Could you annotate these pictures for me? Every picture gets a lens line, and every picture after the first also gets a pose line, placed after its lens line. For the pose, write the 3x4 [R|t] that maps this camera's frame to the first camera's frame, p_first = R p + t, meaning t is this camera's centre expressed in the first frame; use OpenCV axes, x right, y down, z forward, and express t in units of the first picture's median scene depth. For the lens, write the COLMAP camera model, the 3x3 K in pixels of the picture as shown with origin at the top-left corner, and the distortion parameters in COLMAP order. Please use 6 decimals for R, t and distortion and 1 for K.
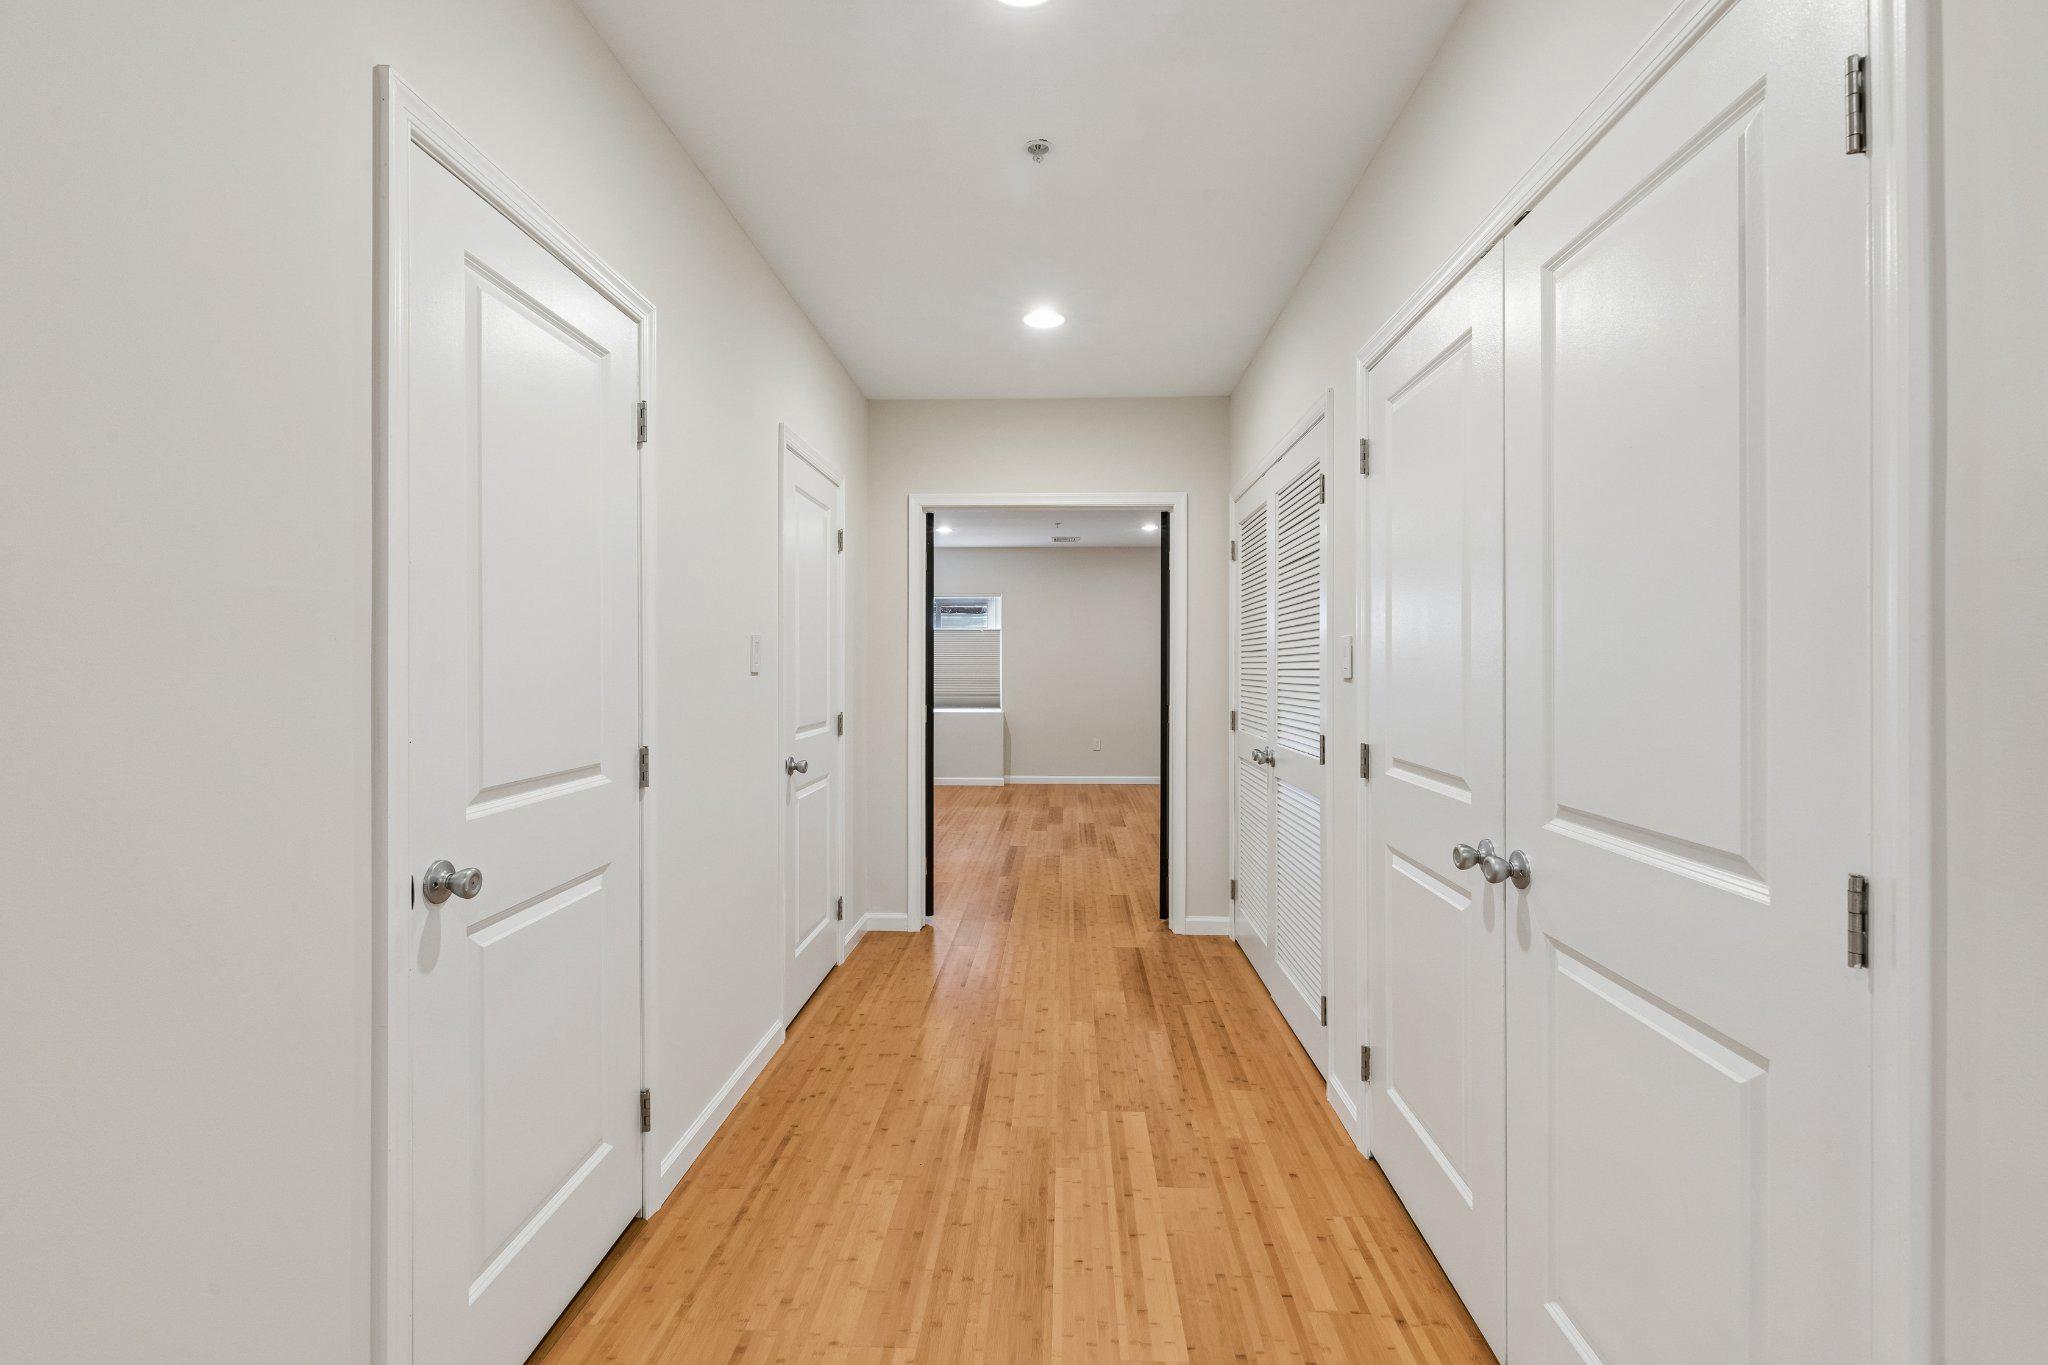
lens RADIAL K [[911.7, 0, 1032.0], [0, 911.7, 664.4], [0, 0, 1]] dist [0.017186, 0.000012]
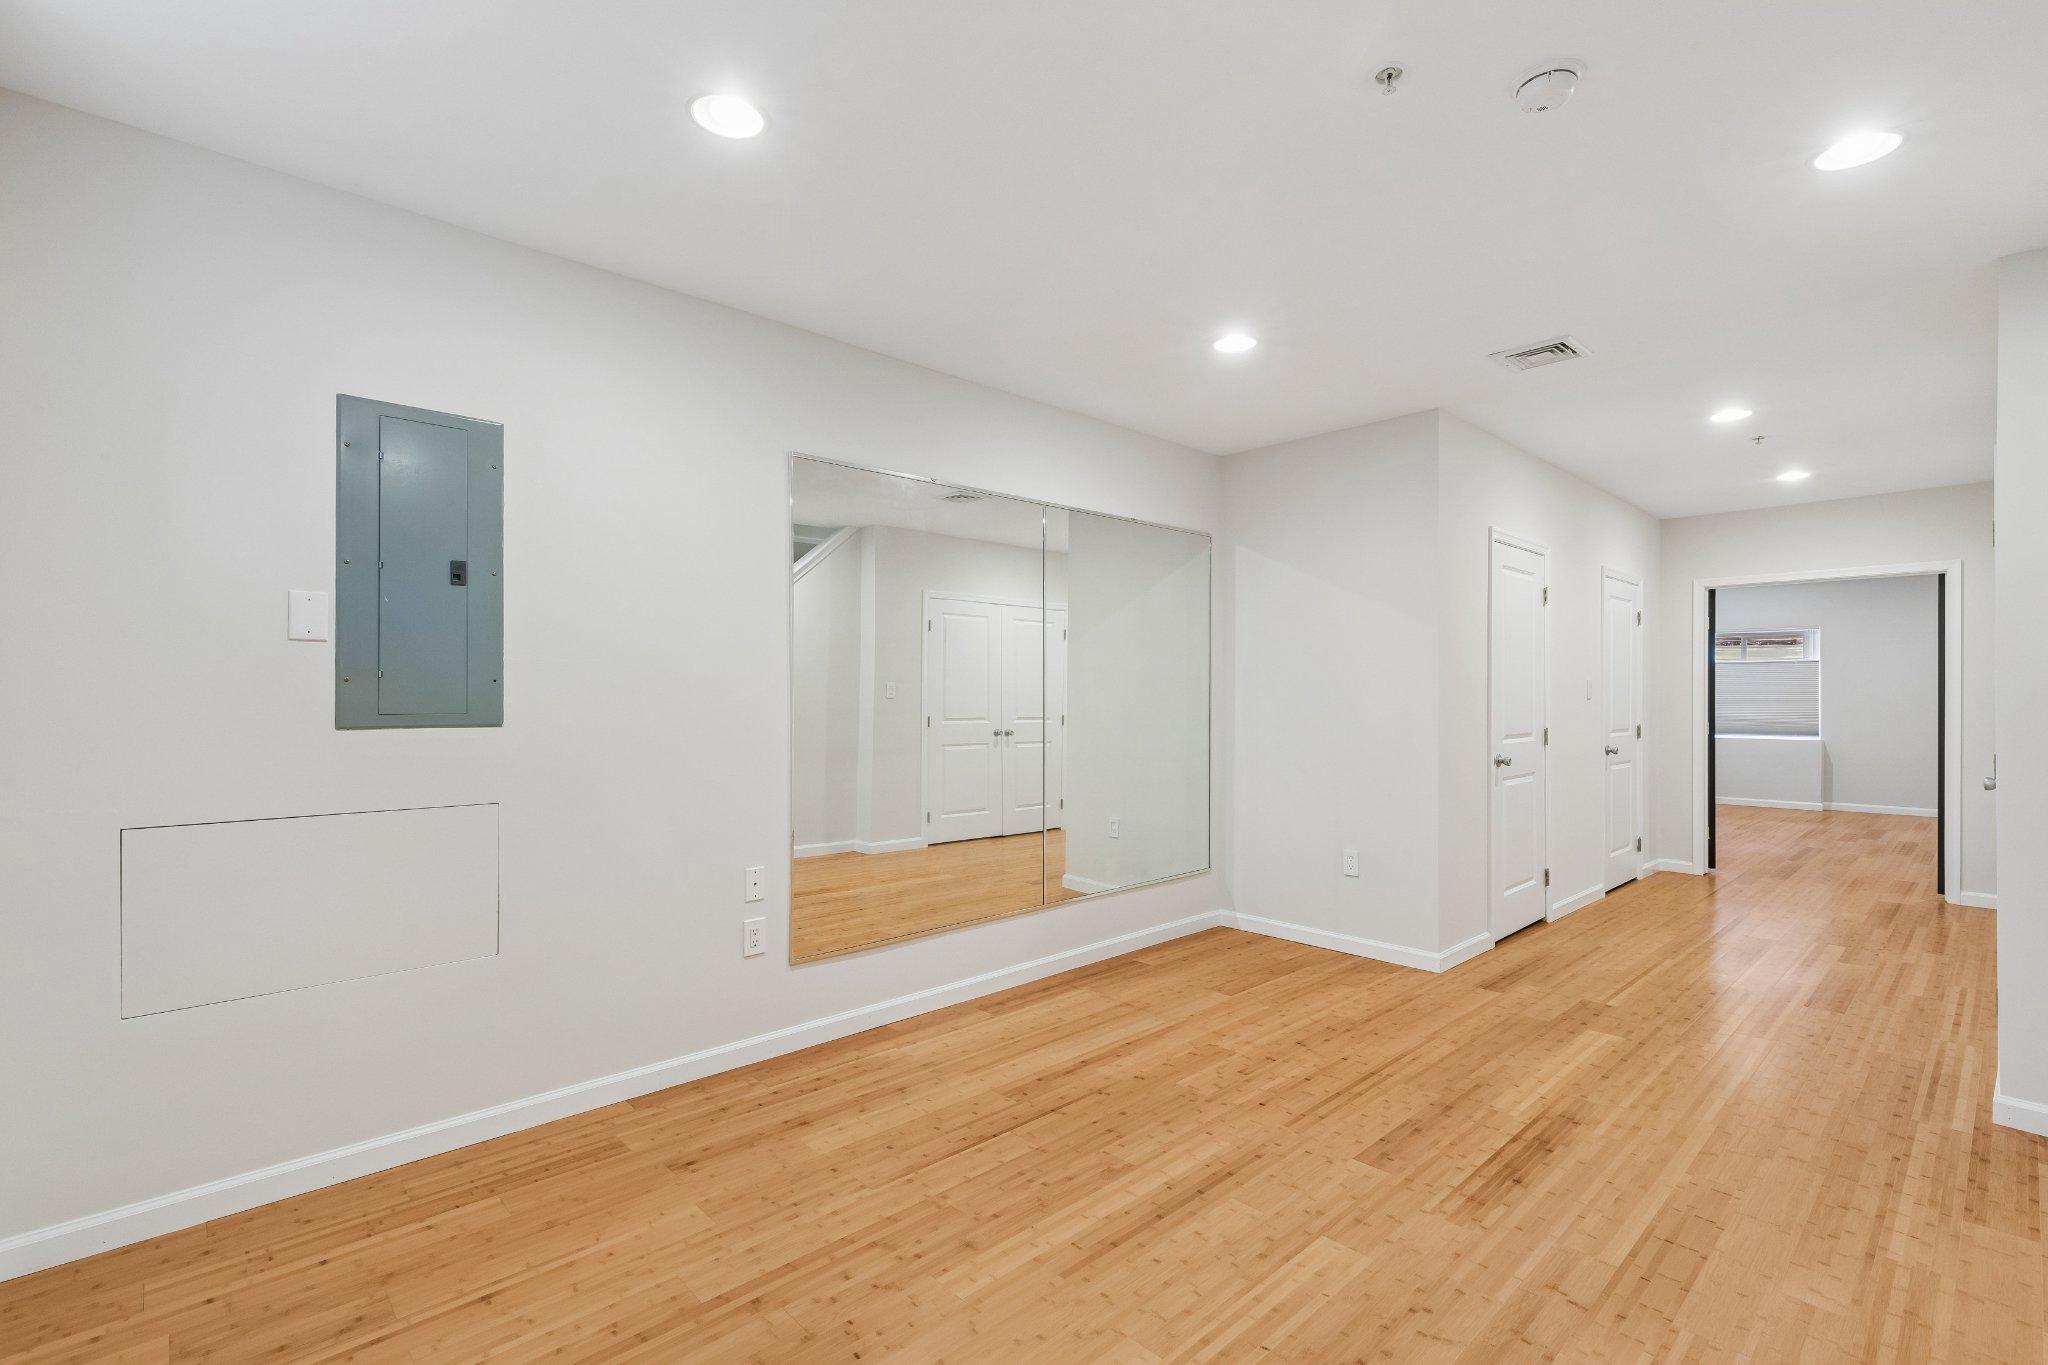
lens RADIAL K [[936.2, 0, 1020.3], [0, 936.2, 696.1], [0, 0, 1]] dist [0.010477, -0.000567]
pose [[0.708231, 0.002595, -0.705976, 0.172591], [-0.000600, 0.999995, 0.003073, -0.001037], [0.705981, -0.001752, 0.708229, -0.870559]]
